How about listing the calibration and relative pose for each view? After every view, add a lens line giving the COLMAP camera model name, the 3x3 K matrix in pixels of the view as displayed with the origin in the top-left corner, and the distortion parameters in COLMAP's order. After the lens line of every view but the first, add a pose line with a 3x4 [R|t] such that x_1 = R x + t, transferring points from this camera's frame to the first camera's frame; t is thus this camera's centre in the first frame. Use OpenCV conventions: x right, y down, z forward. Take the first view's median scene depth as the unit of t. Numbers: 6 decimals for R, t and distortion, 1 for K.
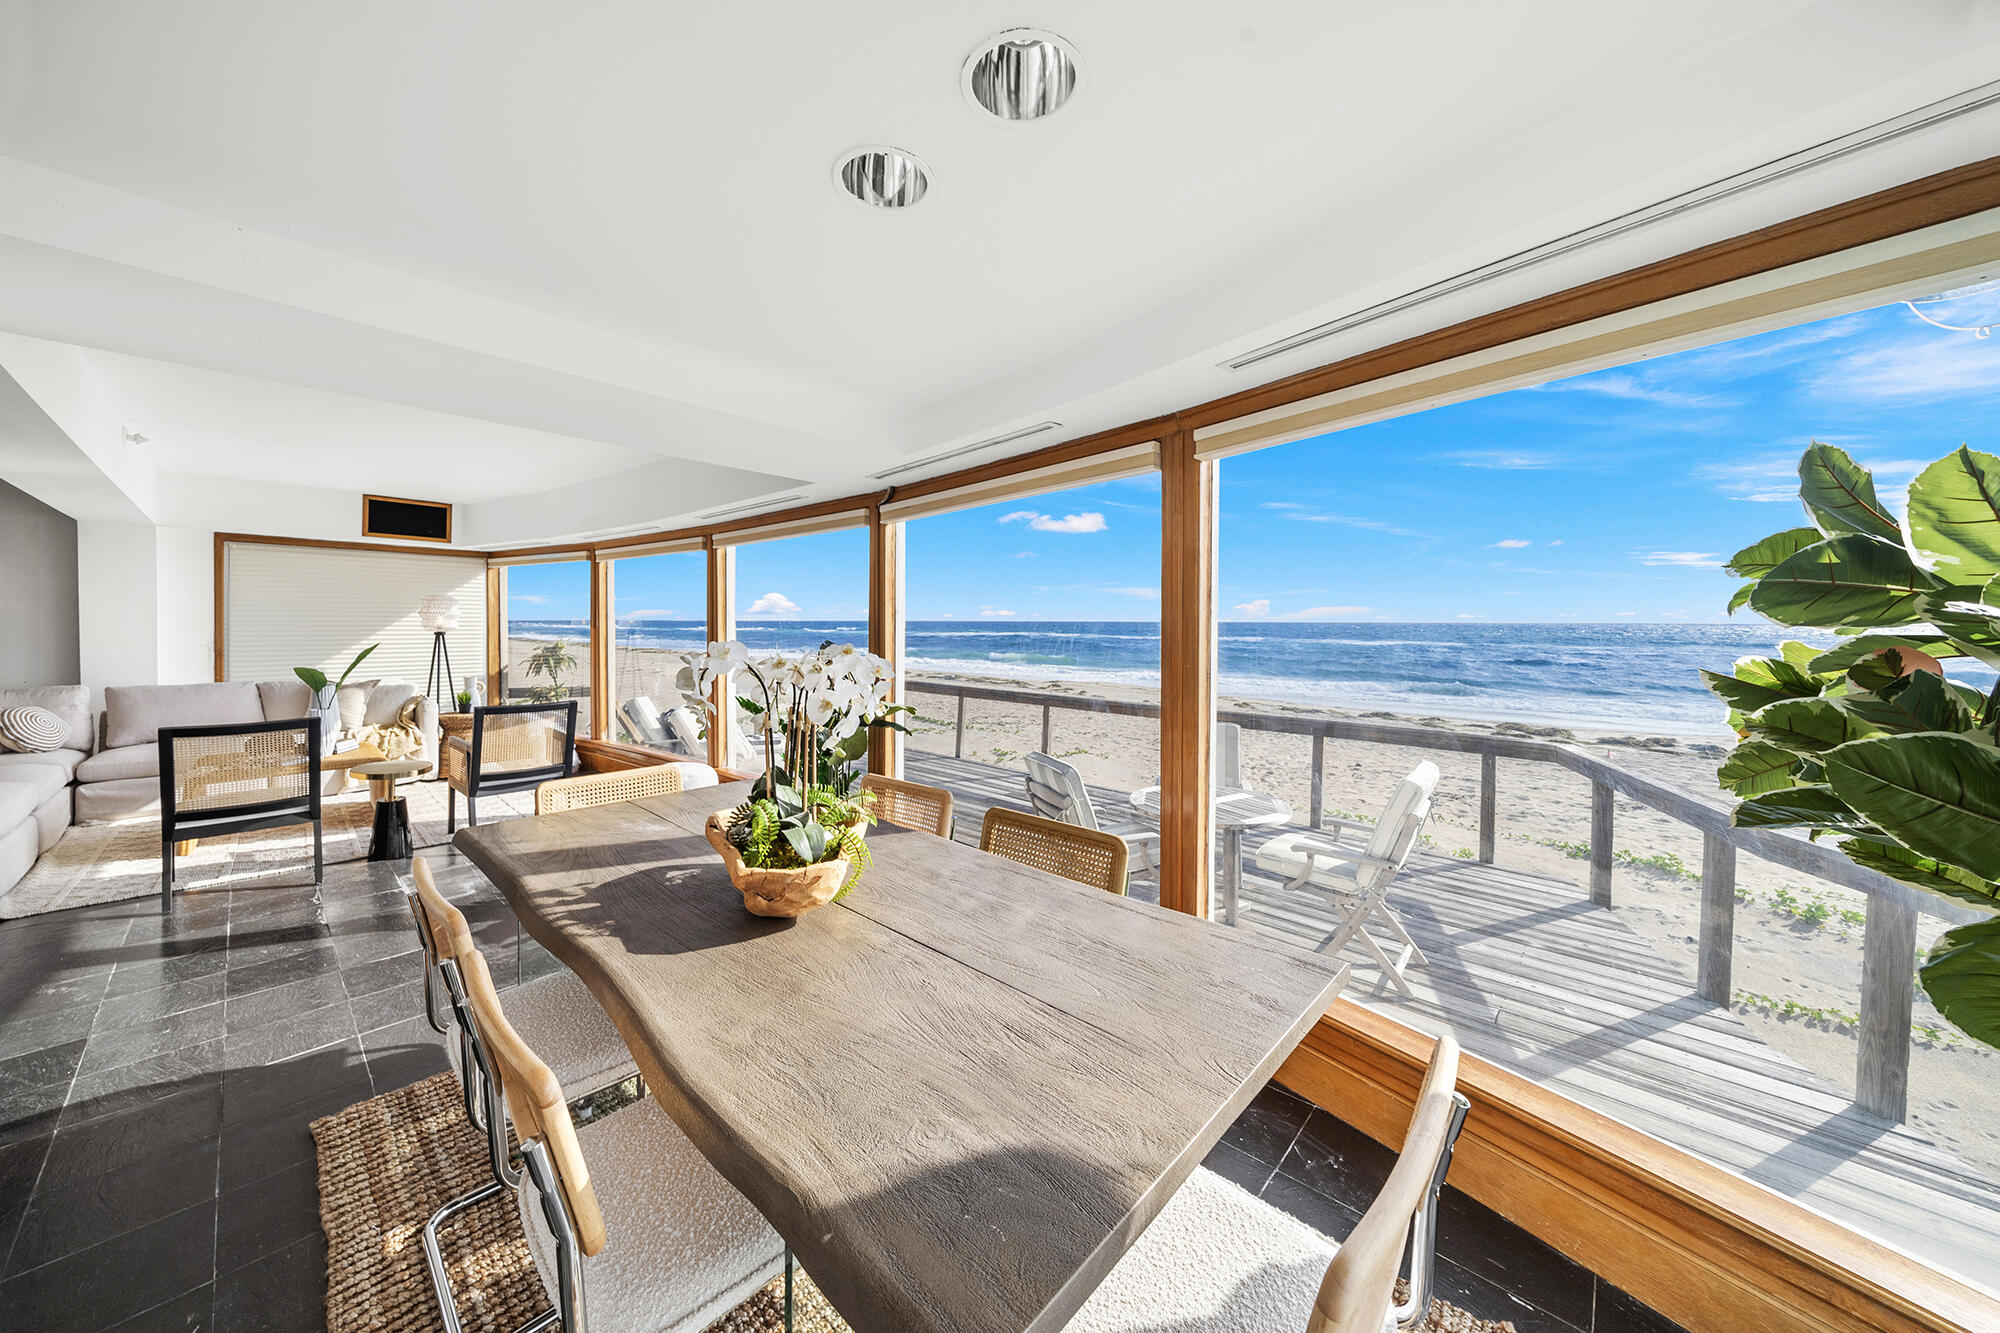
lens RADIAL K [[698.0, 0, 998.5], [0, 698.0, 655.5], [0, 0, 1]] dist [-0.001487, -0.000040]
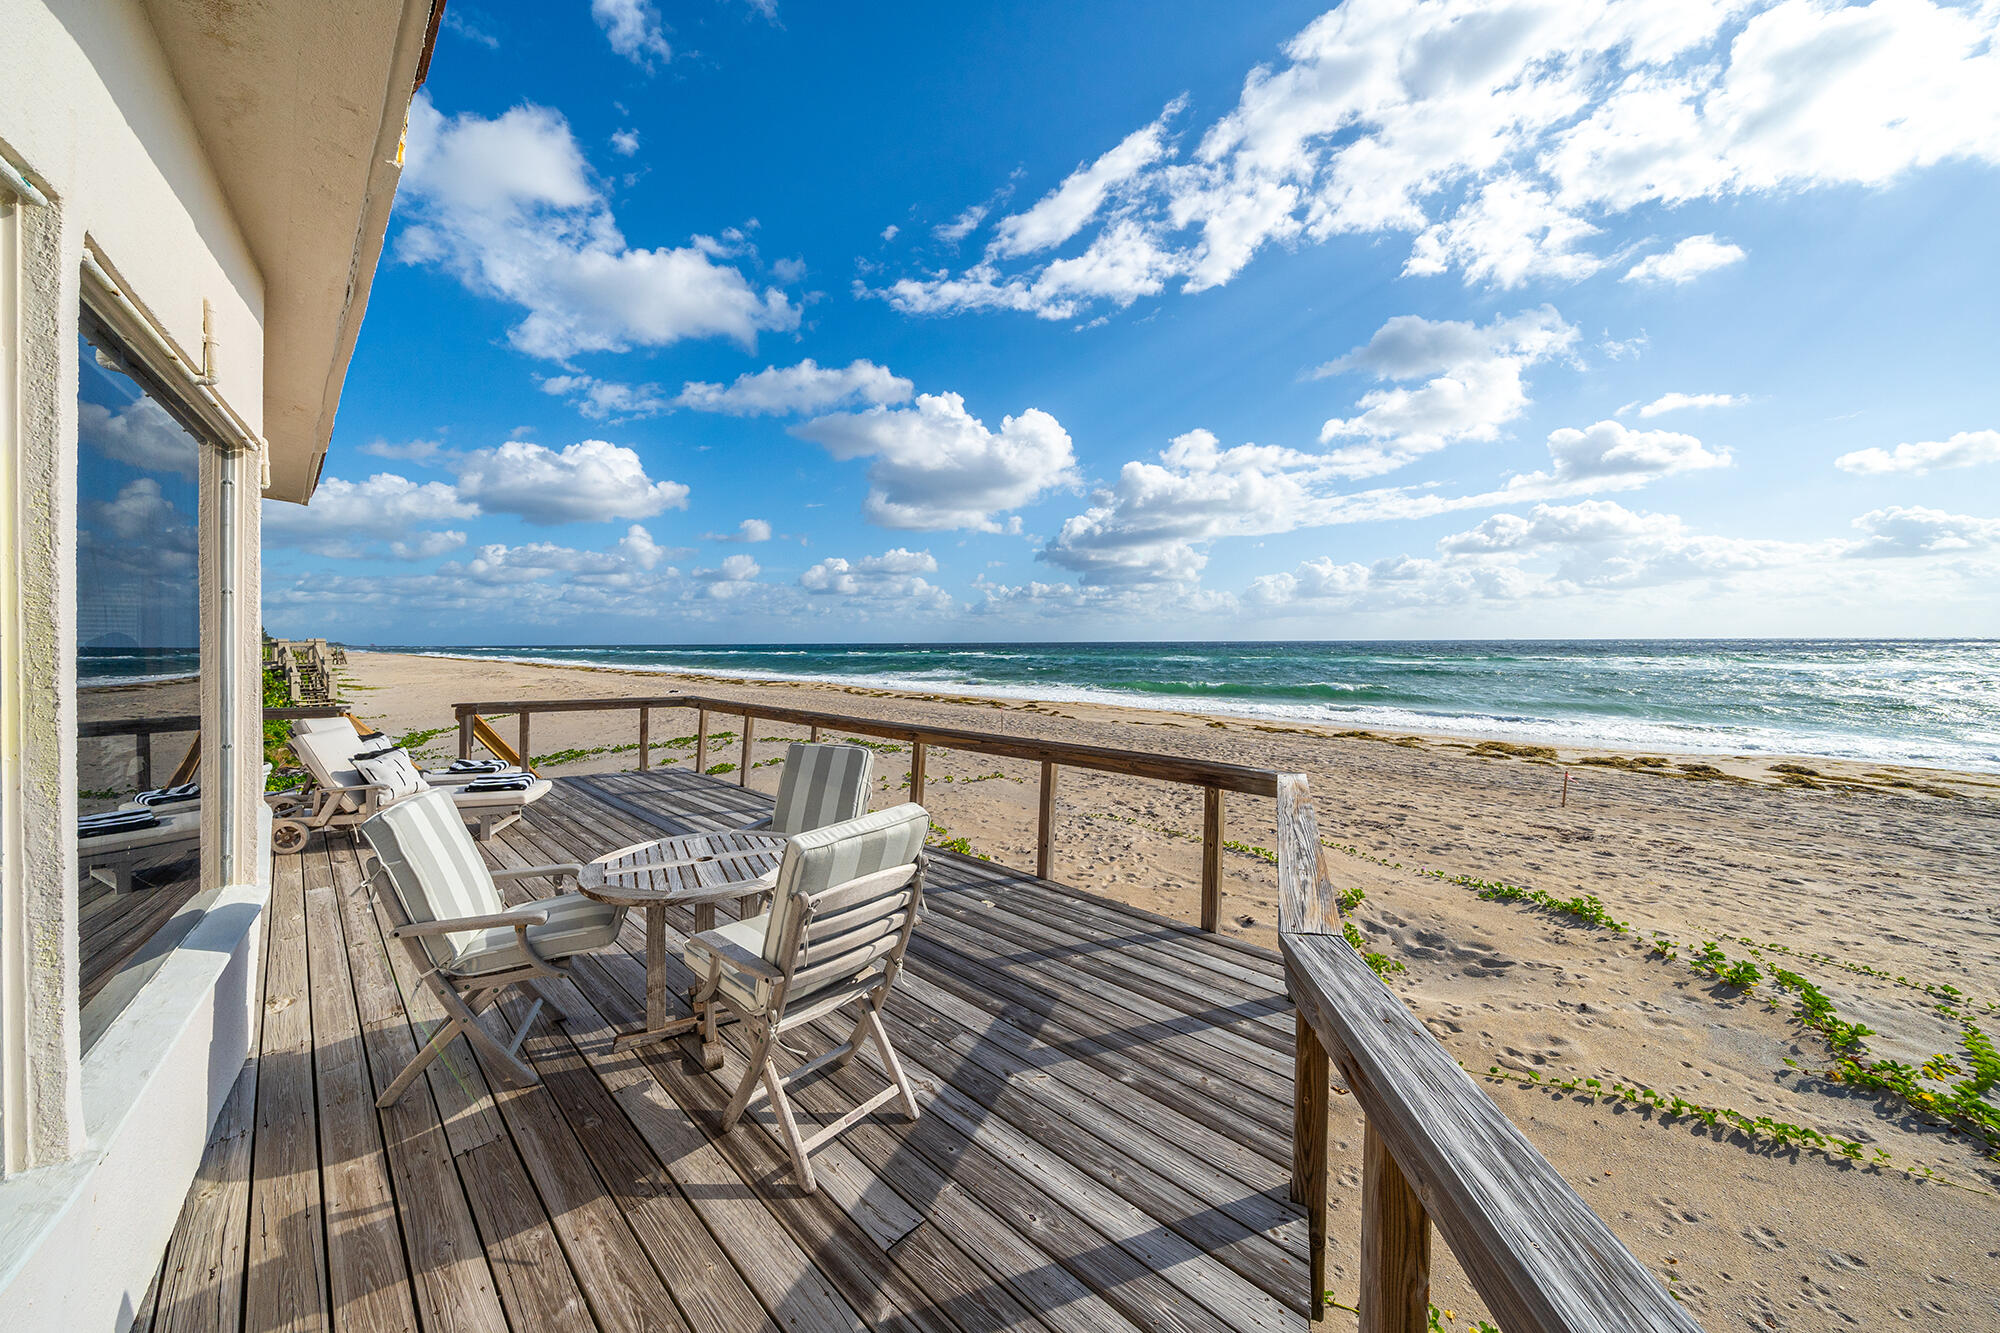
lens RADIAL K [[698.0, 0, 1002.4], [0, 698.0, 662.5], [0, 0, 1]] dist [-0.001487, -0.000040]
pose [[0.999710, -0.007613, -0.022839, 0.401532], [0.007148, 0.999767, -0.020377, 0.016647], [0.022989, 0.020208, 0.999531, 0.189484]]
